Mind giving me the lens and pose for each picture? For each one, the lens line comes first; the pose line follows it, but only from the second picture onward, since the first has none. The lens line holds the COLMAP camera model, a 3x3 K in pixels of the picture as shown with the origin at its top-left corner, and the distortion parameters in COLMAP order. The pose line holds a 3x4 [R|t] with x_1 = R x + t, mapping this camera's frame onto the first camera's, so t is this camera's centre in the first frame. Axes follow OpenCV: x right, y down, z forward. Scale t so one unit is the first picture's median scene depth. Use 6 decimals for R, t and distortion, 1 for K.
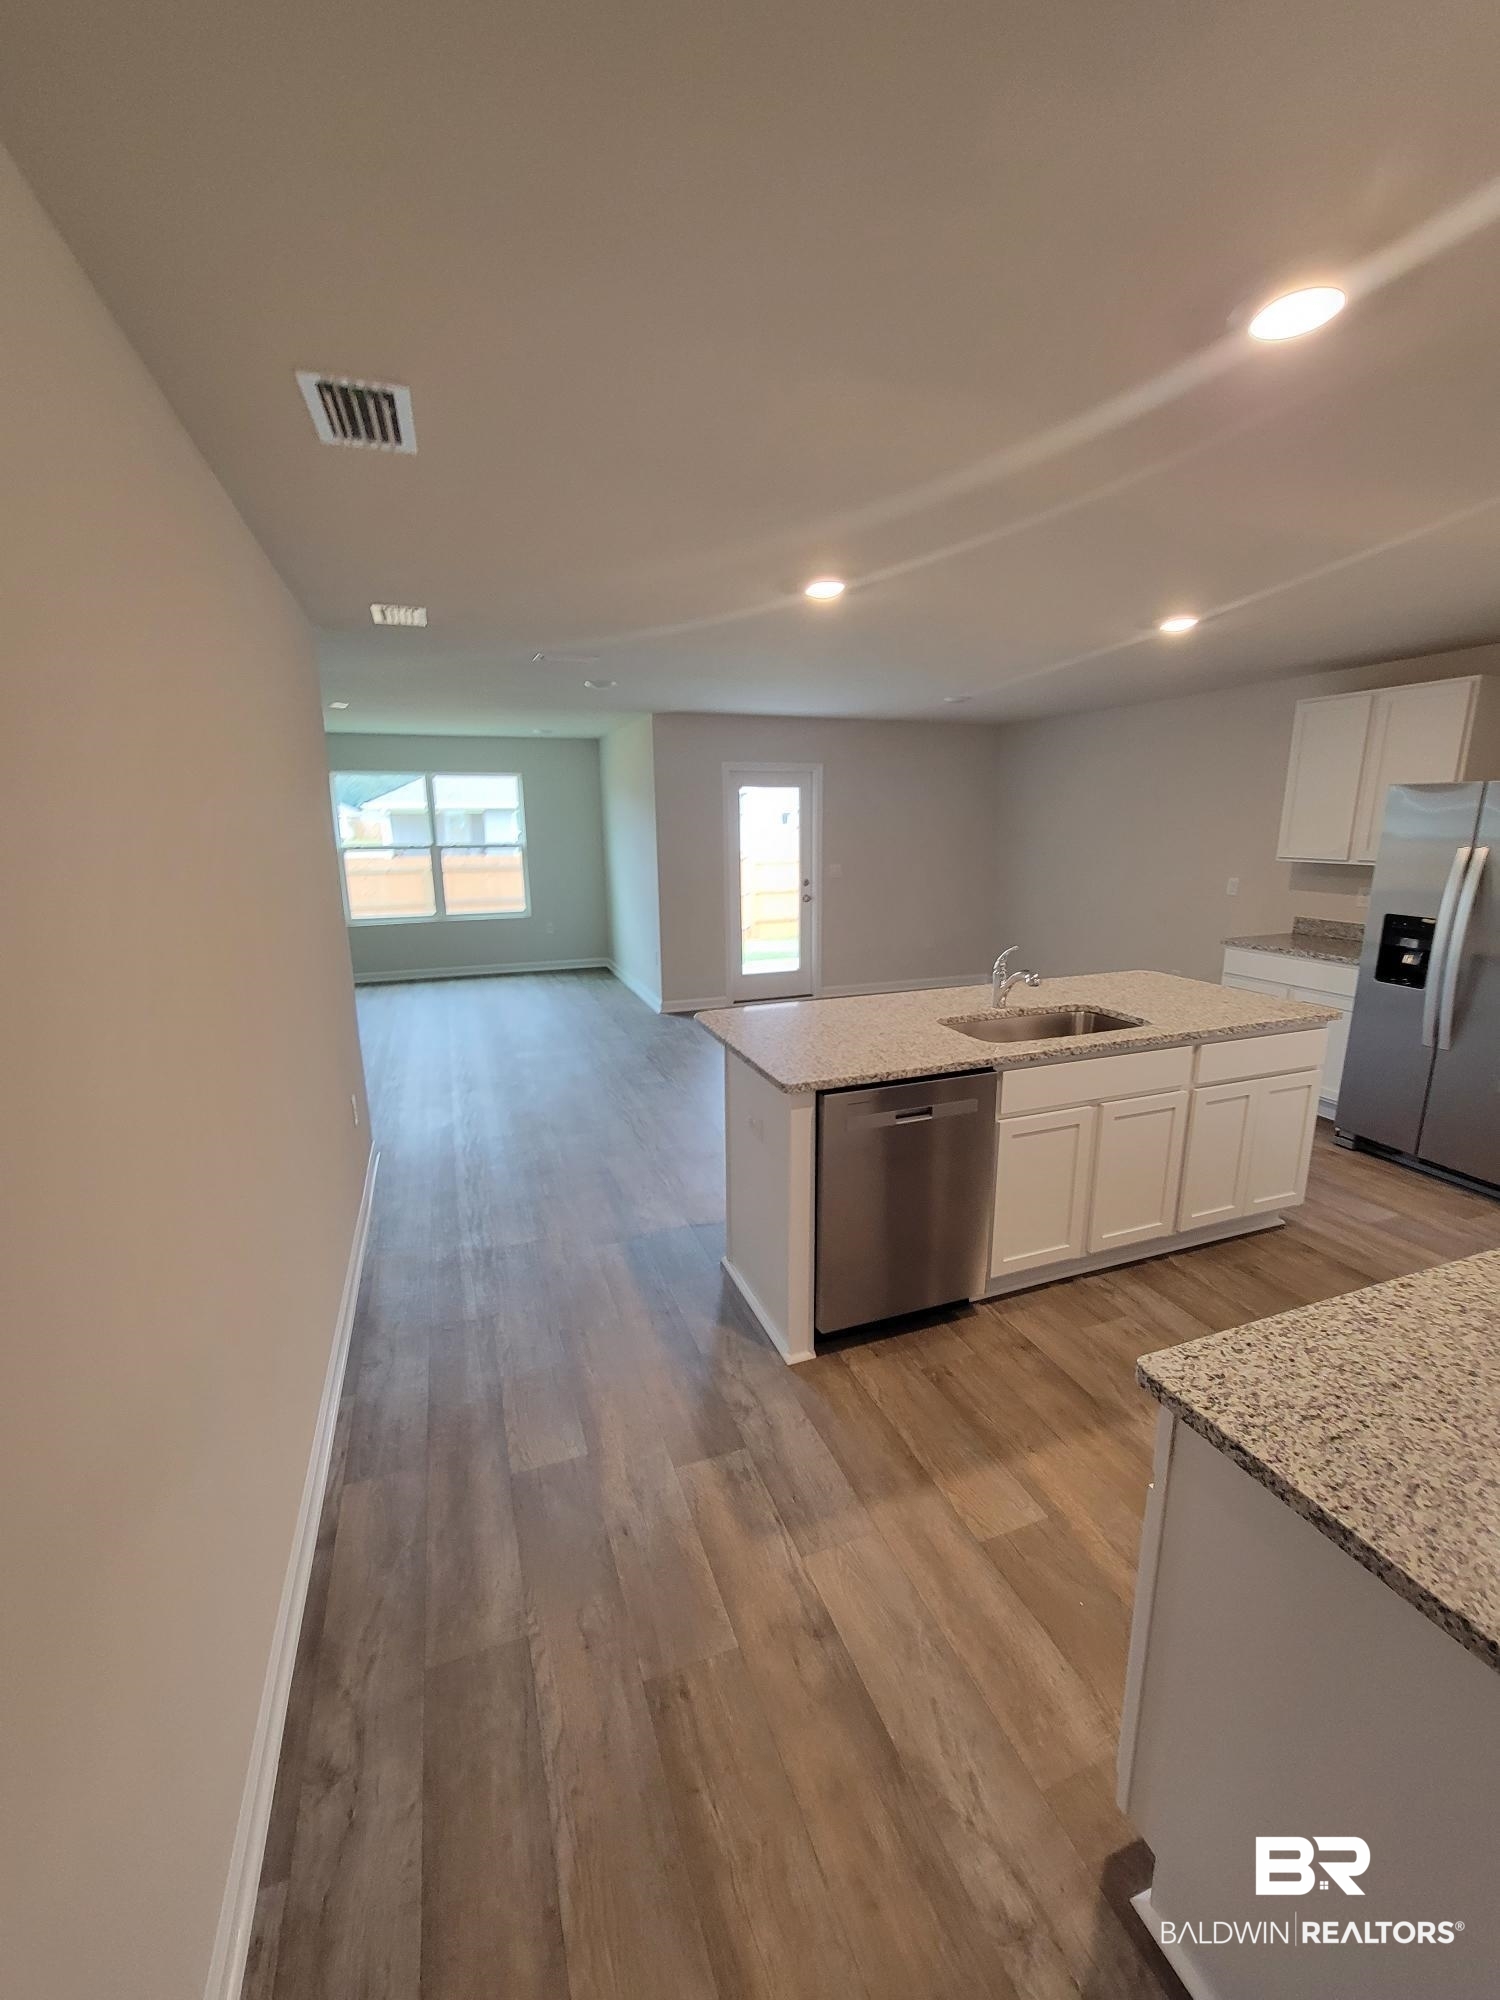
lens RADIAL K [[815.7, 0, 751.8], [0, 815.7, 1003.0], [0, 0, 1]] dist [0.001651, -0.000206]
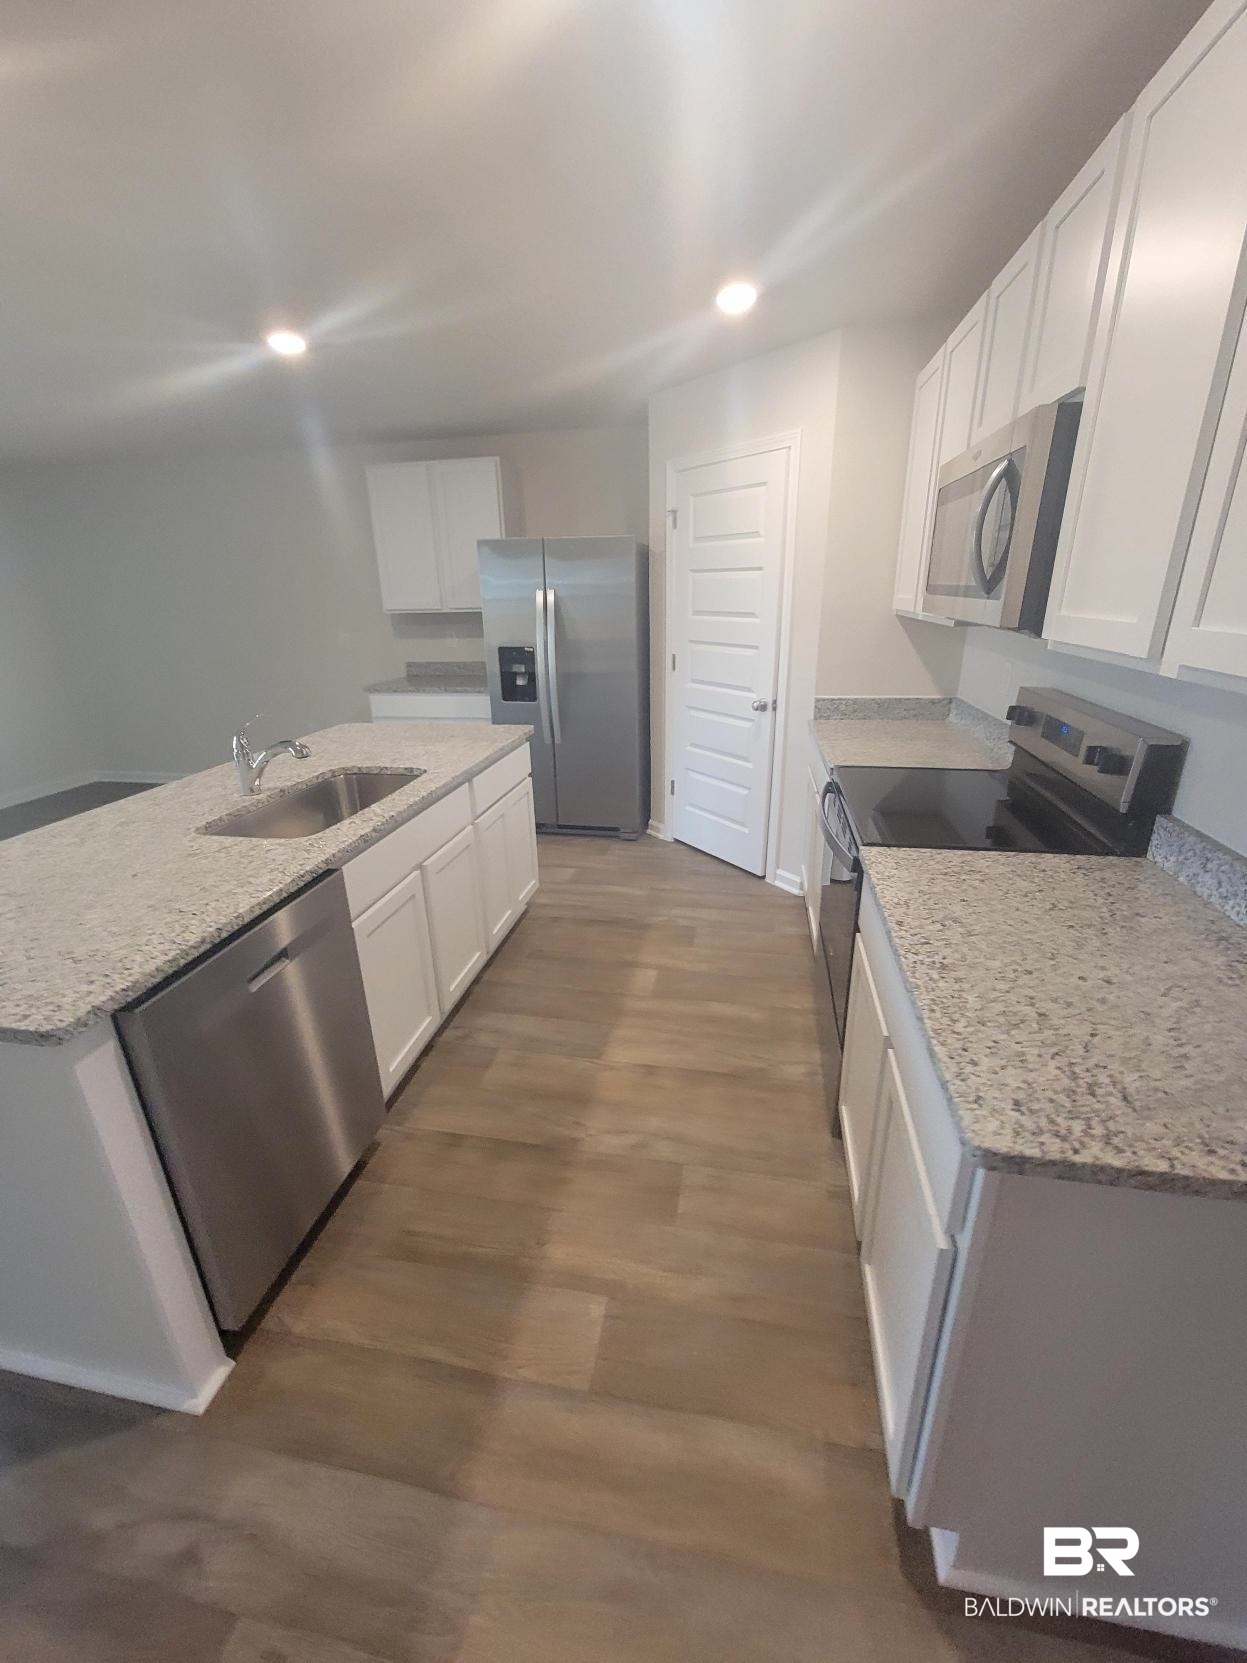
lens RADIAL K [[675.9, 0, 627.9], [0, 675.9, 836.8], [0, 0, 1]] dist [-0.000269, -0.003418]
pose [[0.514349, -0.300445, 0.803230, -0.066672], [0.205609, 0.952508, 0.224620, -0.033706], [-0.832568, 0.049618, 0.551696, 0.385104]]
